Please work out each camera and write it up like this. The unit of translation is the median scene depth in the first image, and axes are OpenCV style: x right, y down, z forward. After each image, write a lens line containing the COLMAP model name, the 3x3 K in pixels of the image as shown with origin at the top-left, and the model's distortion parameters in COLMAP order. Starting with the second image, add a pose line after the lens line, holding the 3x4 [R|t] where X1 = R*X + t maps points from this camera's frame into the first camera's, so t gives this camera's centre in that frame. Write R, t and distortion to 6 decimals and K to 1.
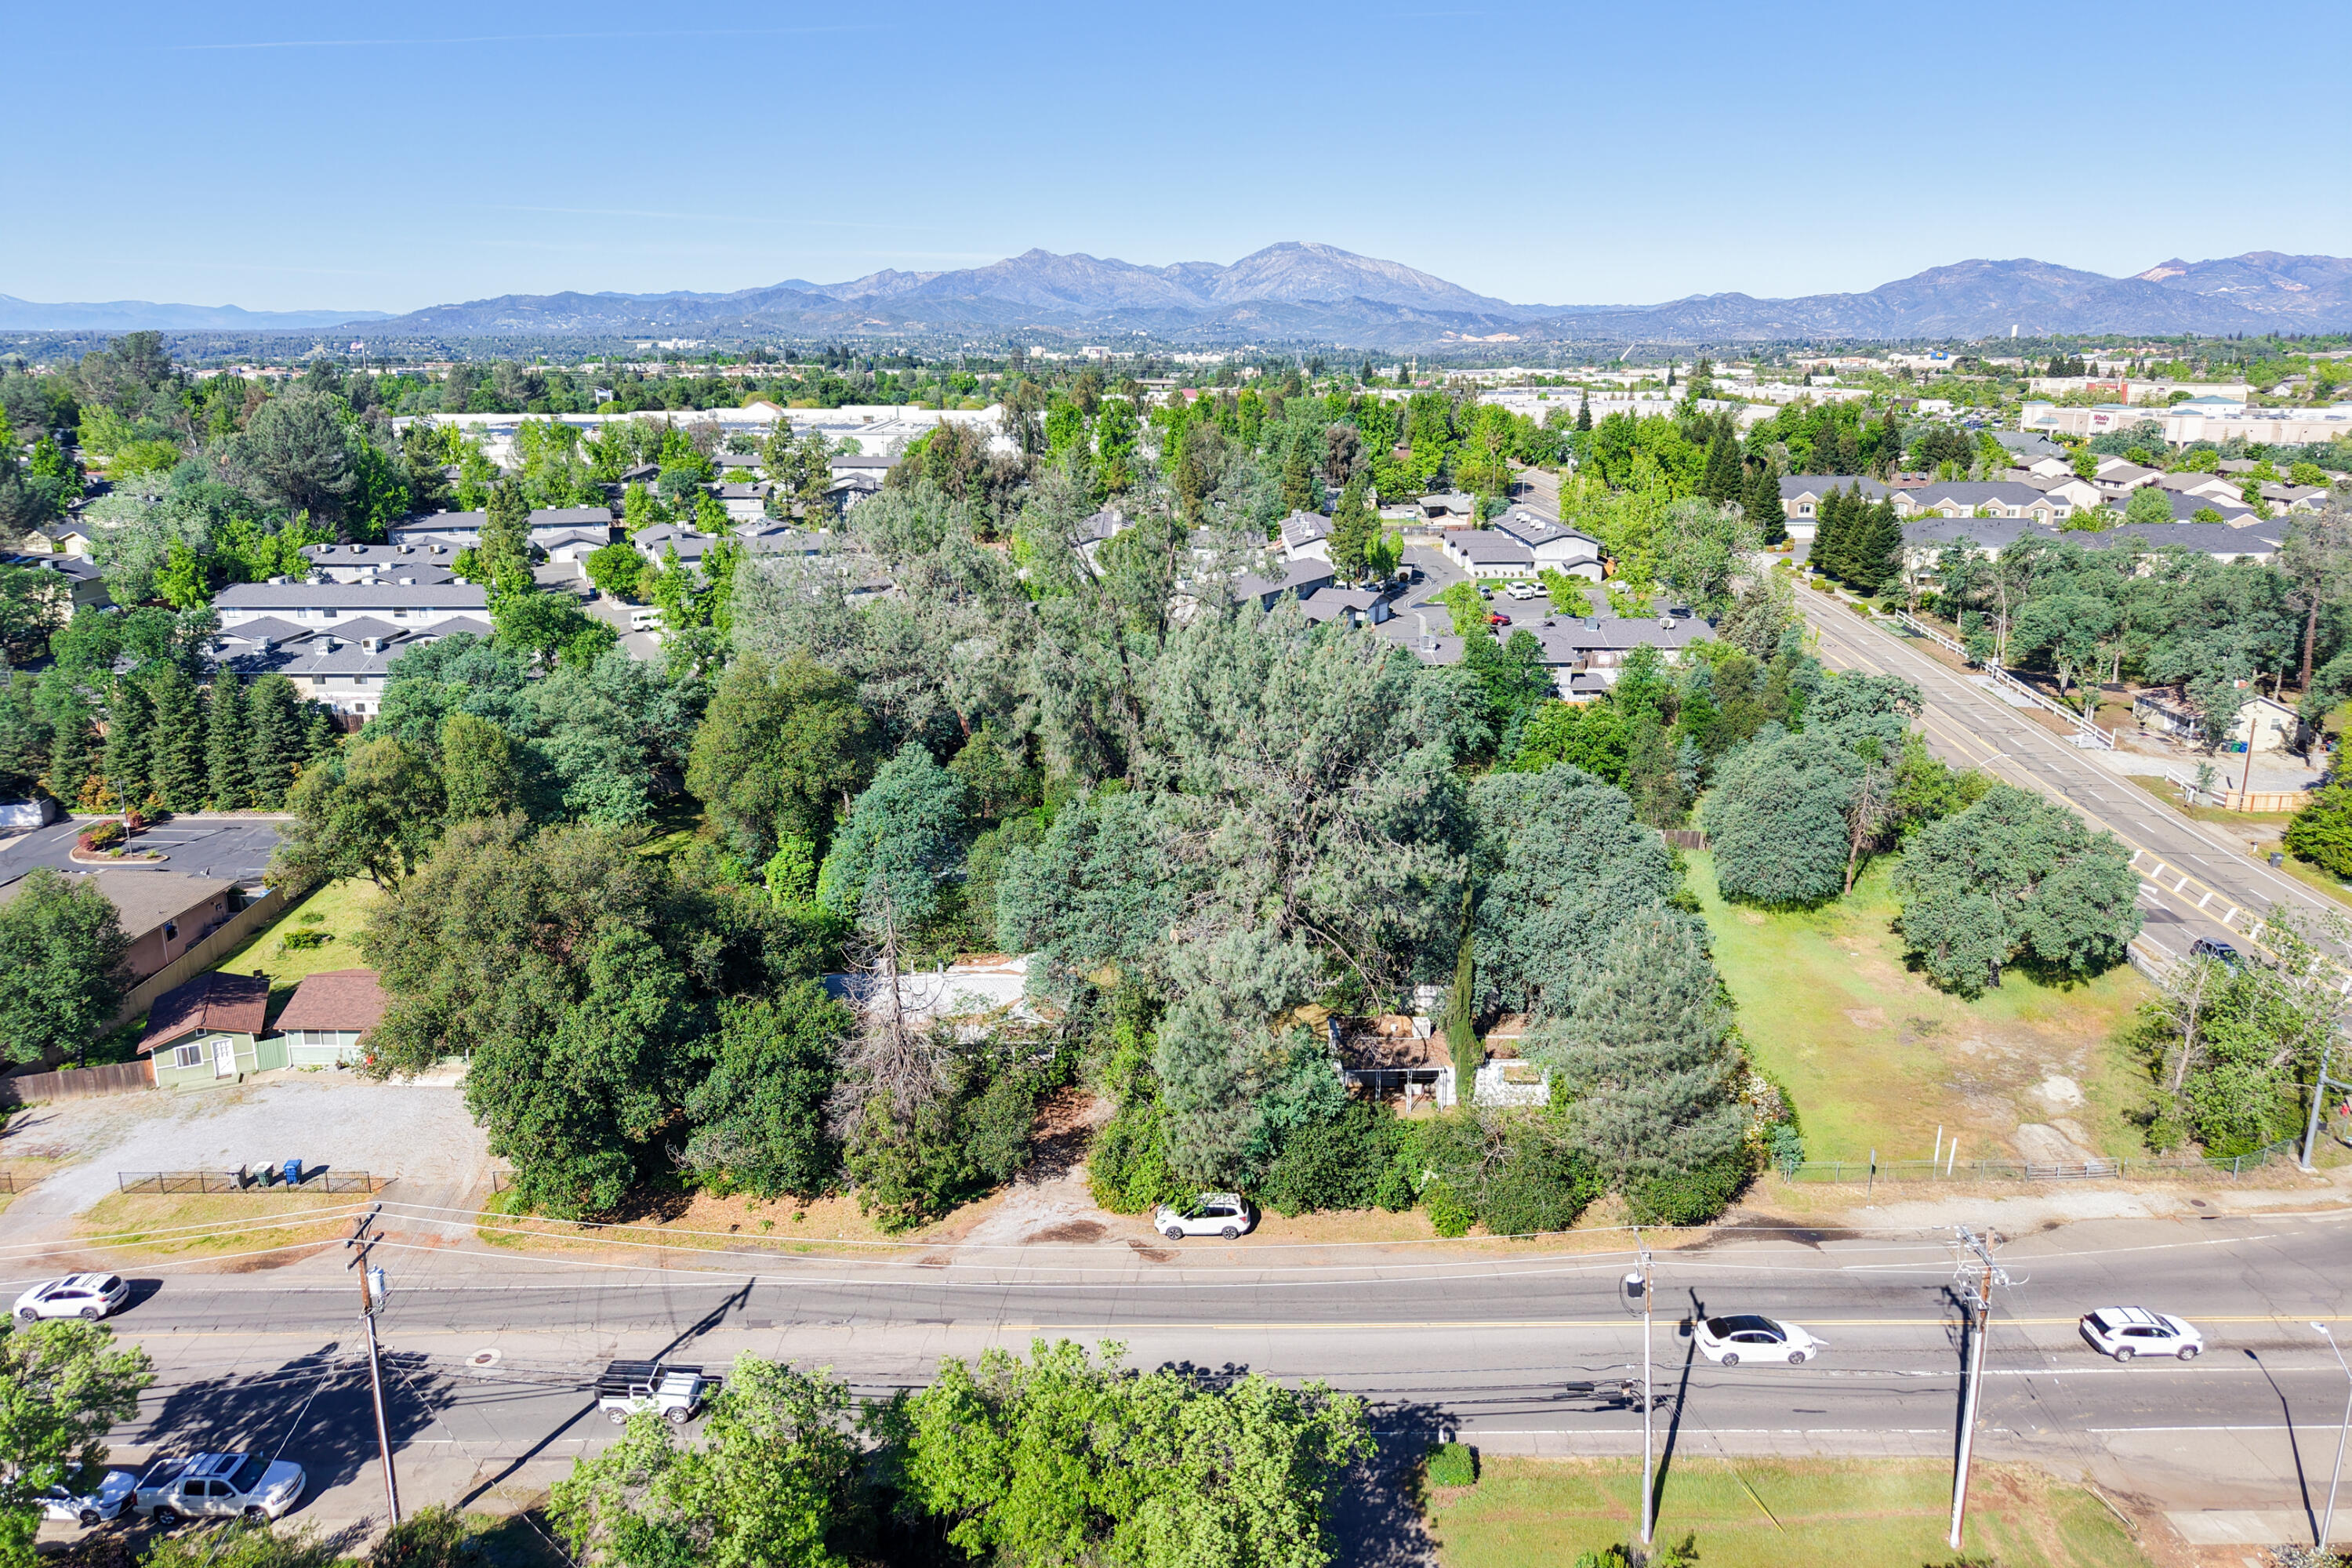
lens RADIAL K [[1565.8, 0, 1186.6], [0, 1565.8, 737.9], [0, 0, 1]] dist [0.015143, -0.013894]
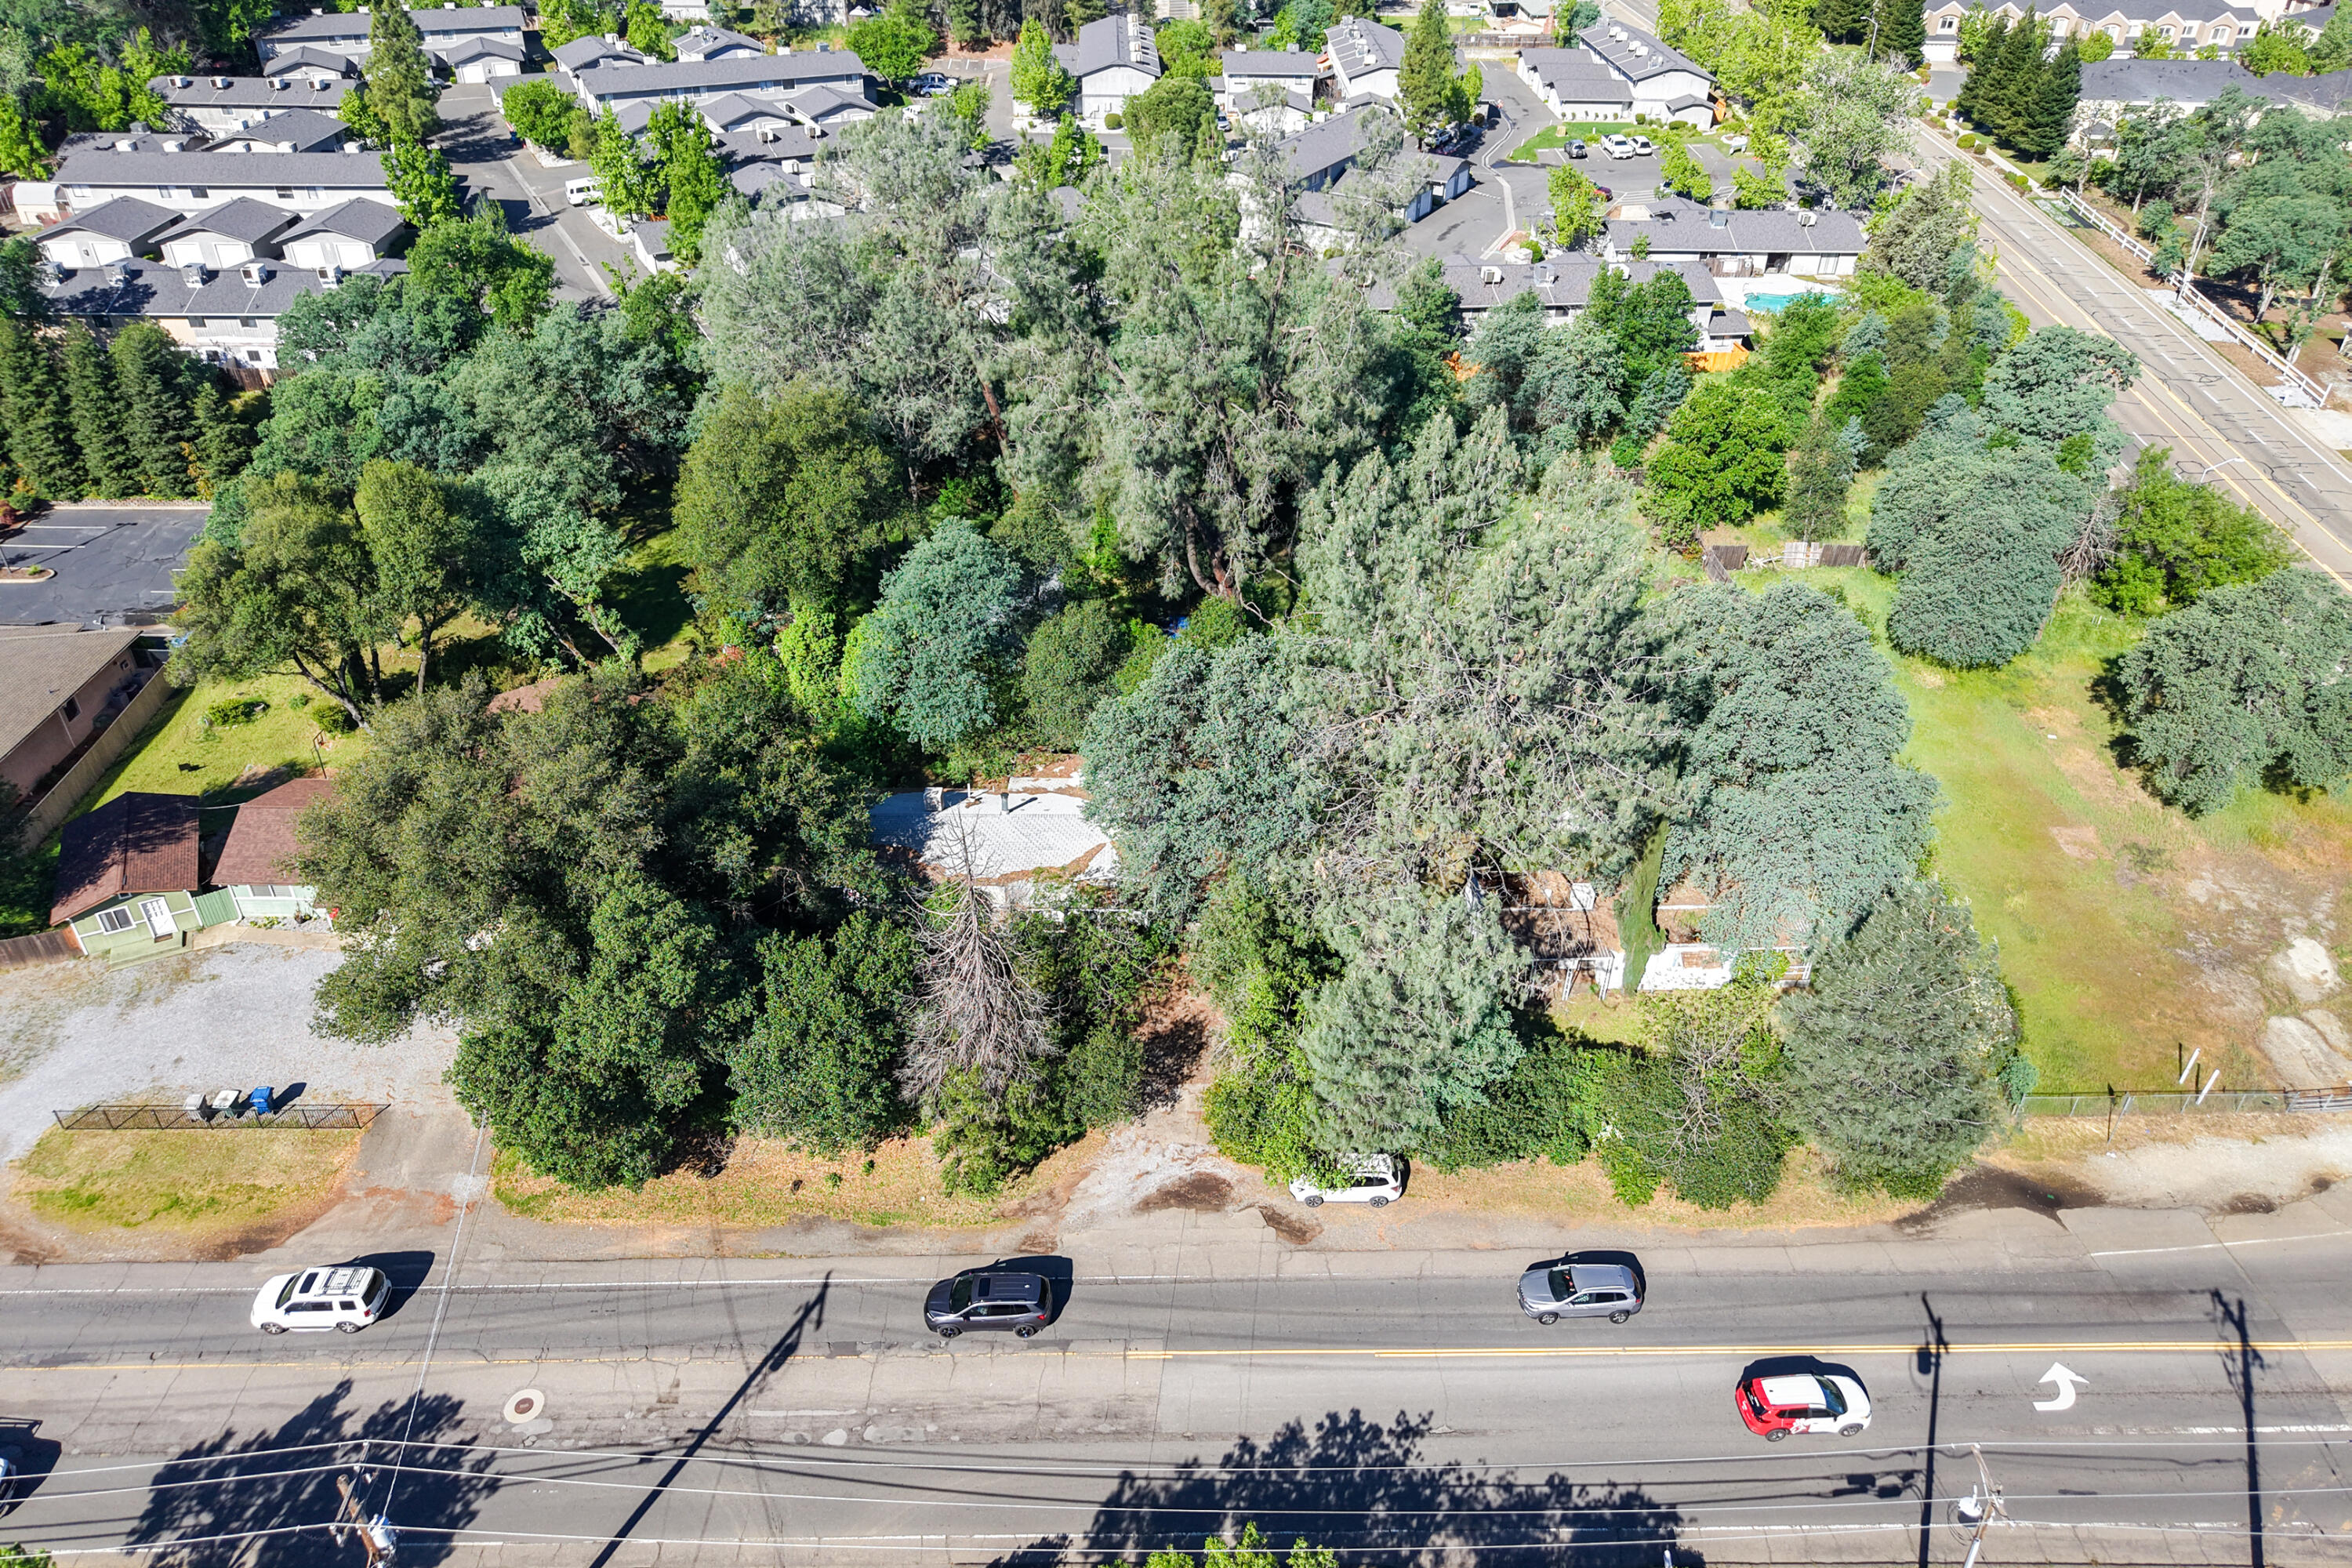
lens RADIAL K [[1565.8, 0, 1186.6], [0, 1565.8, 737.9], [0, 0, 1]] dist [0.015143, -0.013894]
pose [[0.999841, 0.004874, 0.017137, -0.053524], [-0.010303, 0.942890, 0.332944, -0.118964], [-0.014536, -0.333067, 0.942791, 0.159376]]
